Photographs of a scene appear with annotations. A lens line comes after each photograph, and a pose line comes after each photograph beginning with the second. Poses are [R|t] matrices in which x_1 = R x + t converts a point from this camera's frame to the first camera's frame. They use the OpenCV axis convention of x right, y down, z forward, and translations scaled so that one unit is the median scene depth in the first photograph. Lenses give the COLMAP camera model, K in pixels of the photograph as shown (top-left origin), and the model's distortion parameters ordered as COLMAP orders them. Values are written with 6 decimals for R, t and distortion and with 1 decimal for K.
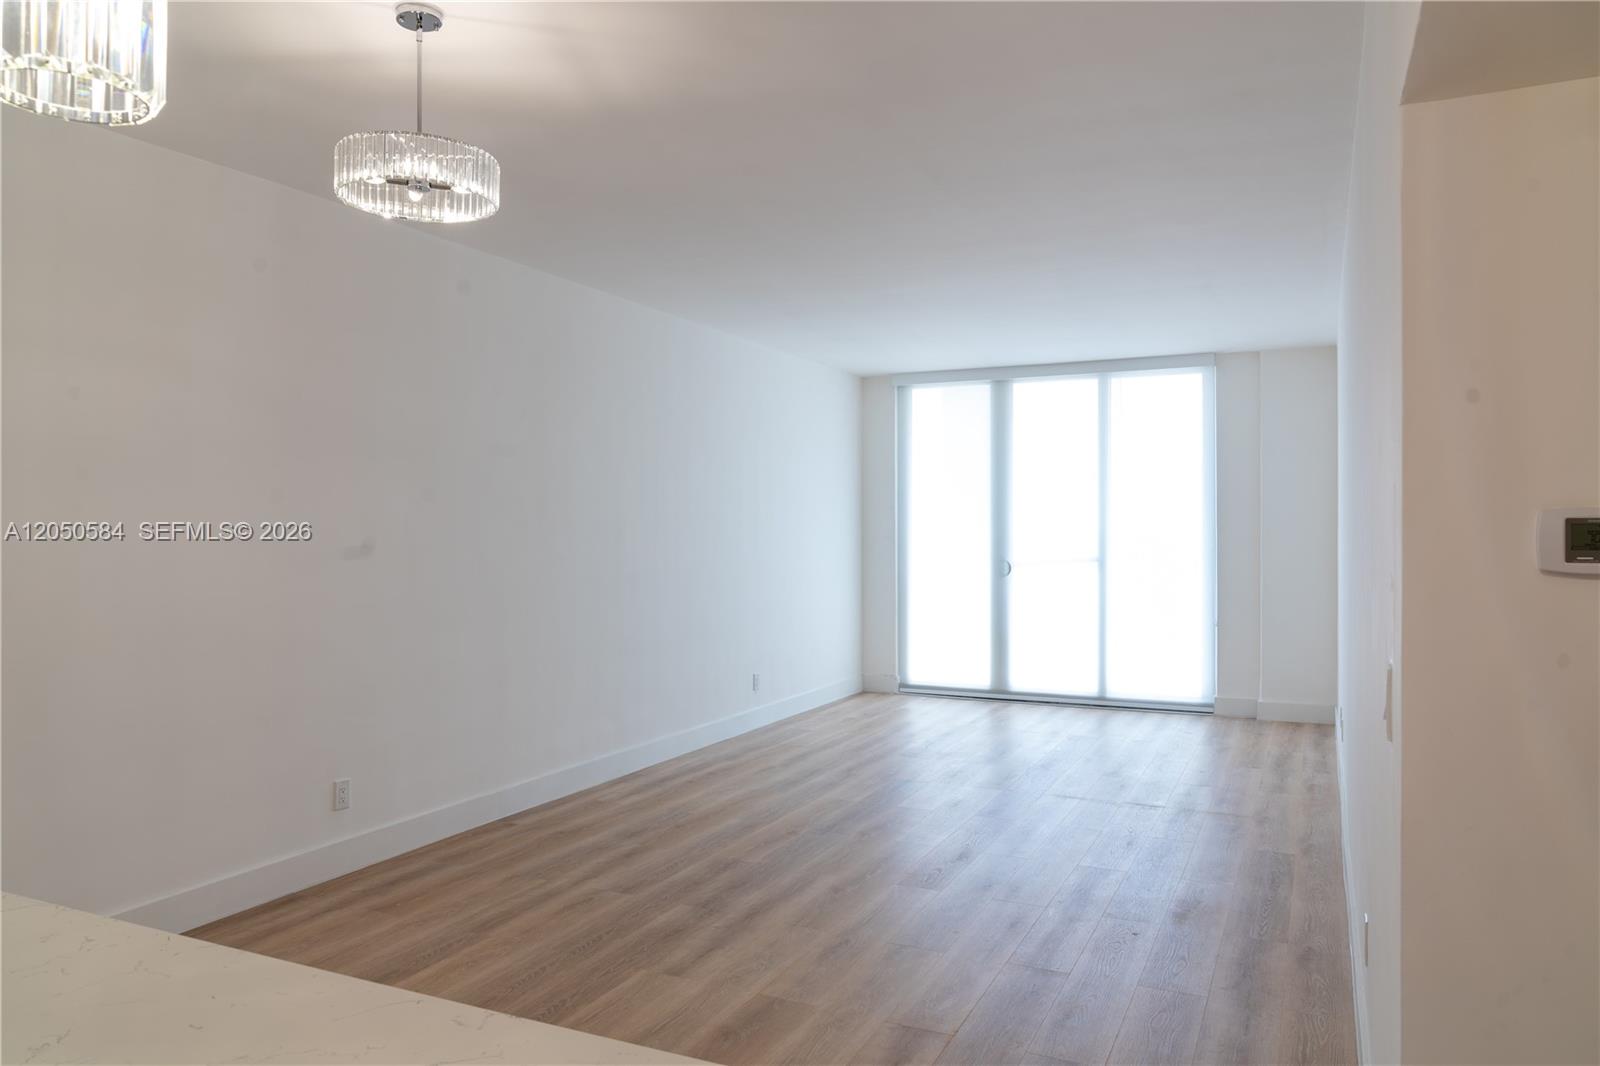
lens RADIAL K [[1088.7, 0, 803.2], [0, 1088.7, 529.0], [0, 0, 1]] dist [-0.012585, 0.005144]
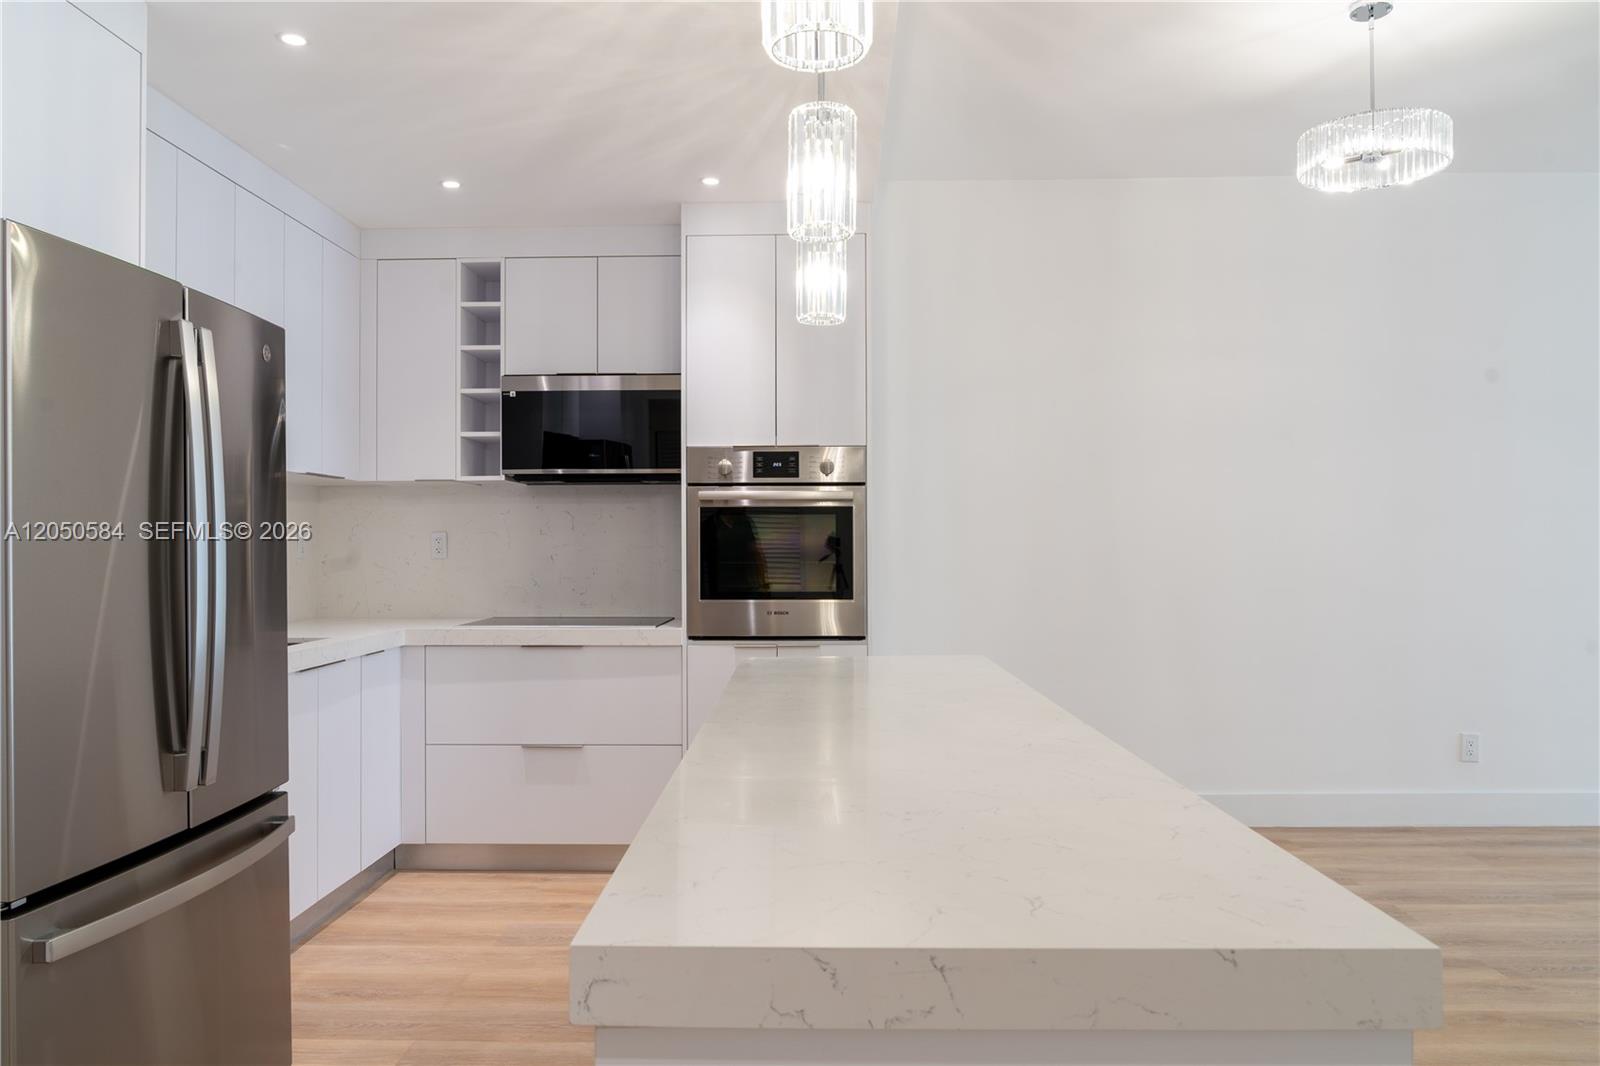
lens RADIAL K [[1122.6, 0, 798.8], [0, 1122.6, 529.0], [0, 0, 1]] dist [-0.019924, 0.009289]
pose [[0.407117, -0.014805, -0.913256, 0.154552], [0.002320, 0.999882, -0.015175, 0.028920], [0.913373, 0.004059, 0.407103, -0.003520]]
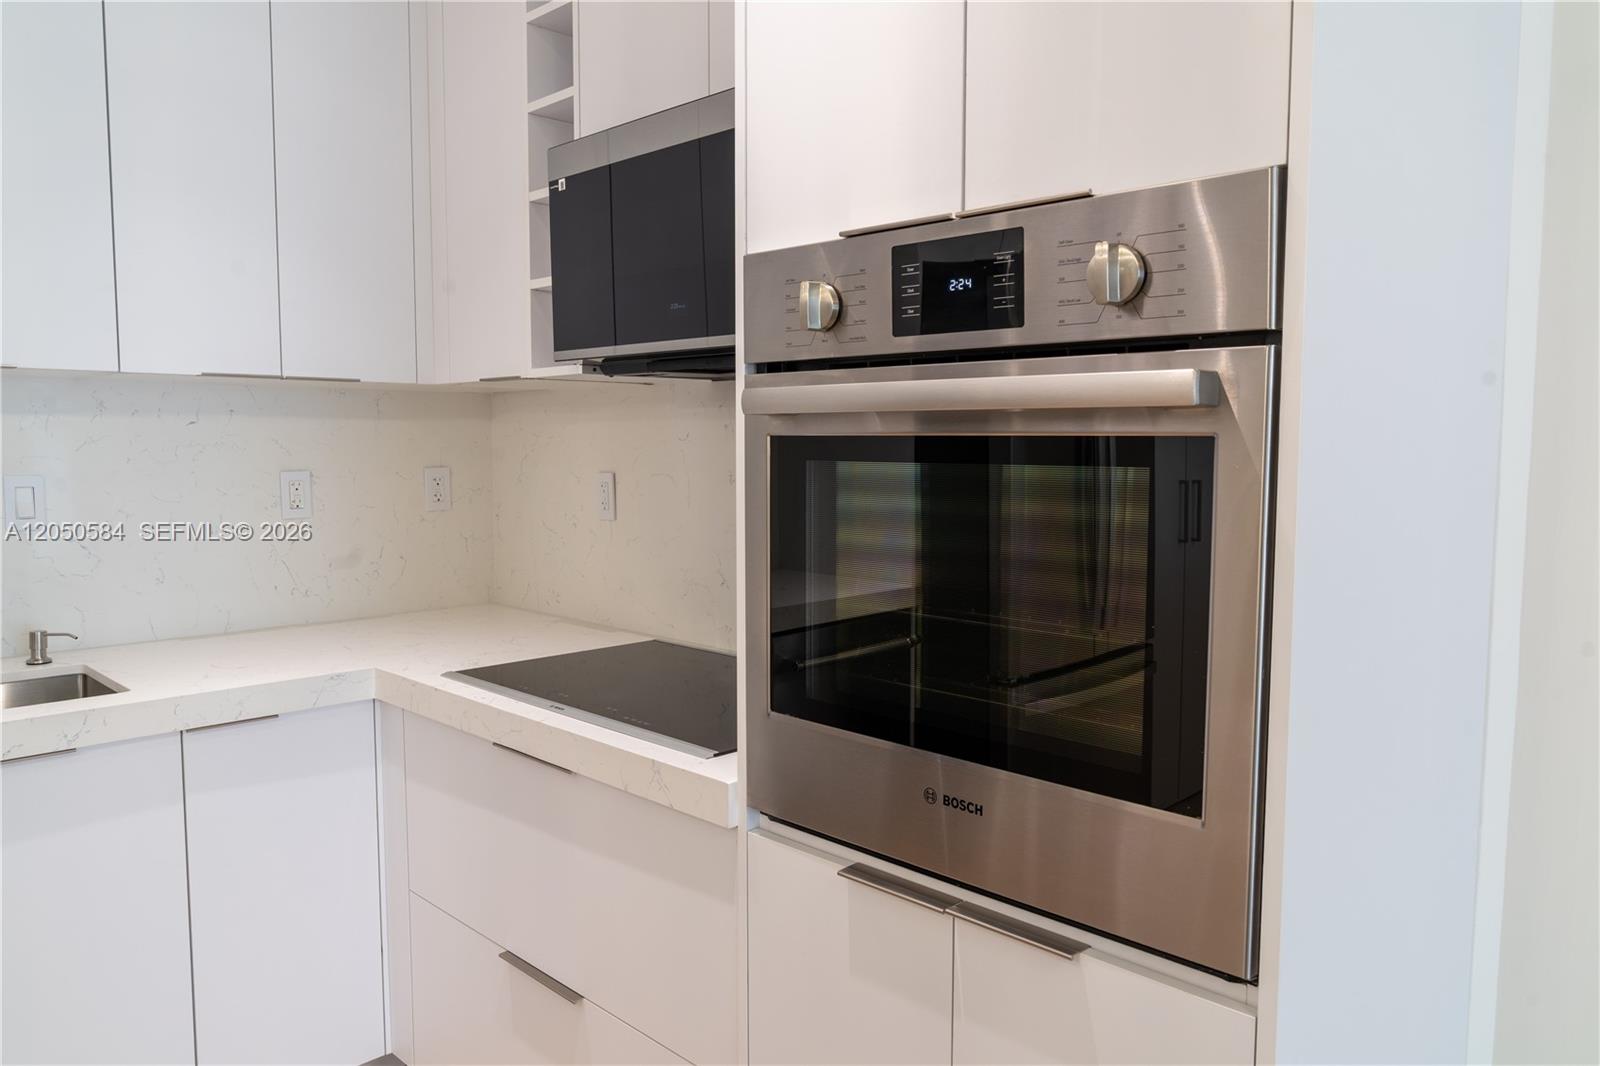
lens RADIAL K [[1111.7, 0, 799.9], [0, 1111.7, 531.8], [0, 0, 1]] dist [-0.014970, 0.005726]
pose [[-0.327672, 0.075956, -0.941733, -0.166239], [-0.004501, 0.996626, 0.081950, 0.012093], [0.944781, 0.031091, -0.326224, 0.218086]]
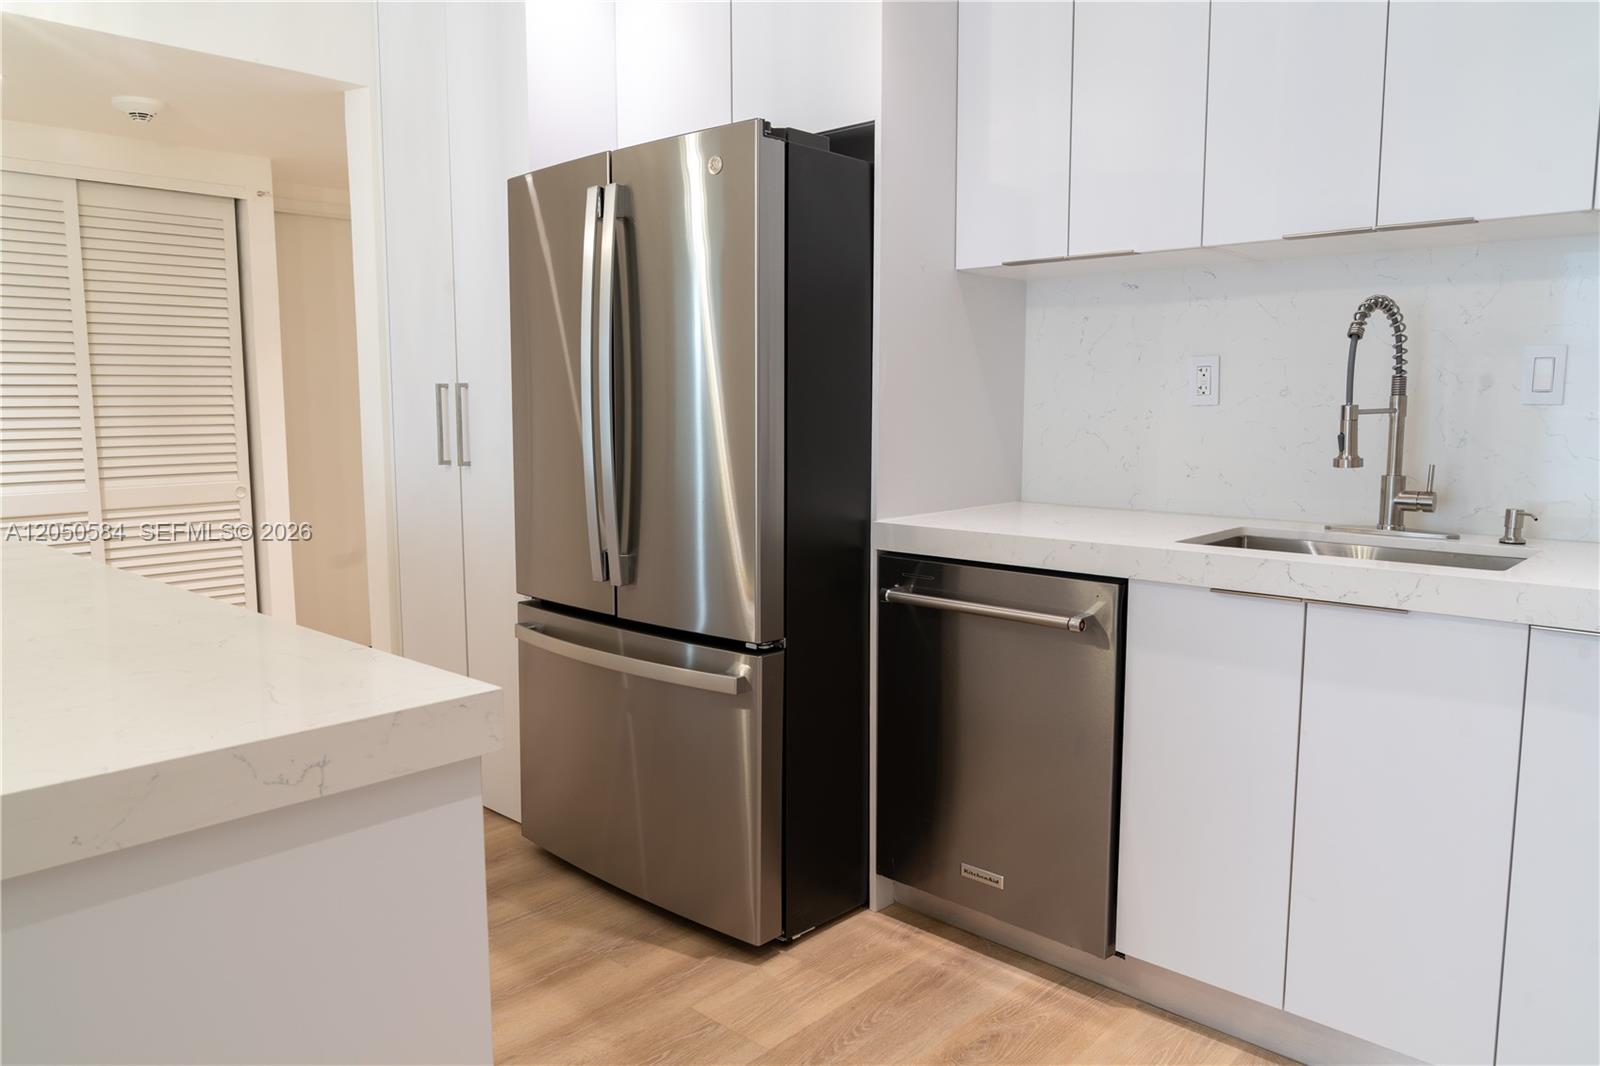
lens RADIAL K [[1111.7, 0, 799.9], [0, 1111.7, 531.8], [0, 0, 1]] dist [-0.014970, 0.005726]
pose [[-0.952272, -0.035659, 0.303160, -0.275596], [0.000780, 0.992866, 0.119237, 0.033420], [-0.305249, 0.113782, -0.945450, 0.244829]]
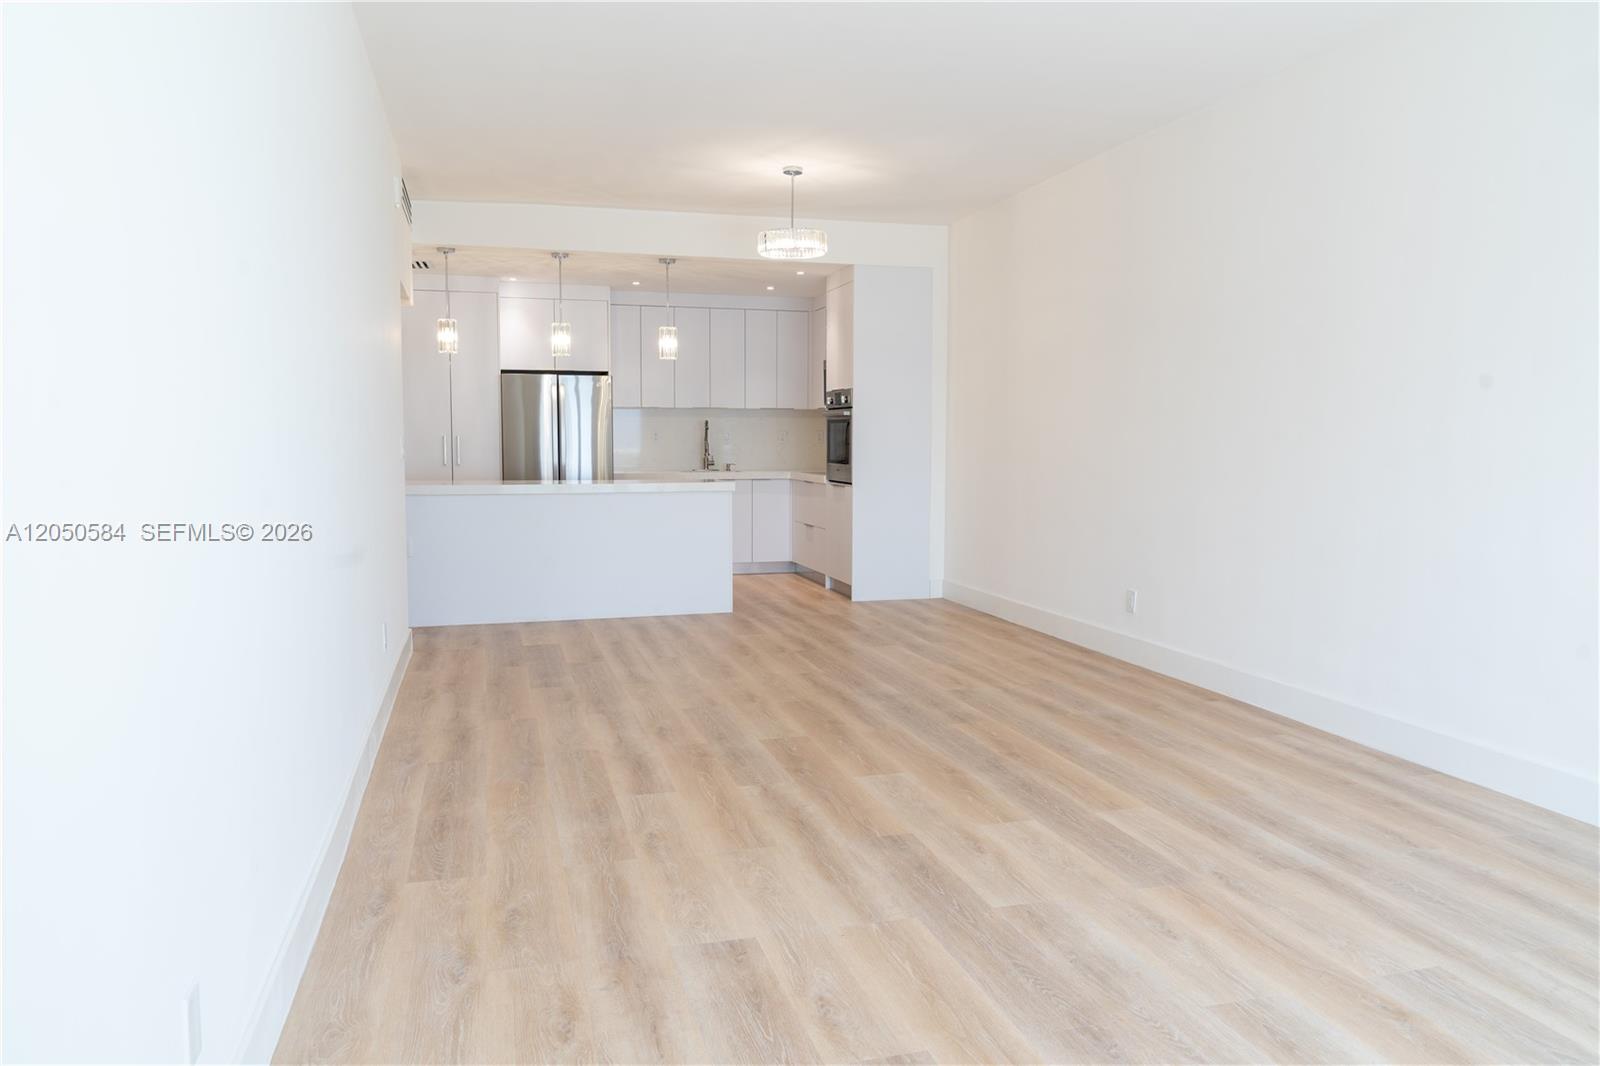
lens RADIAL K [[1111.7, 0, 799.9], [0, 1111.7, 531.8], [0, 0, 1]] dist [-0.014970, 0.005726]
pose [[-0.751259, 0.054275, -0.657772, 0.406951], [-0.003306, 0.996291, 0.085984, 0.027100], [0.659999, 0.066770, -0.748293, 0.947477]]
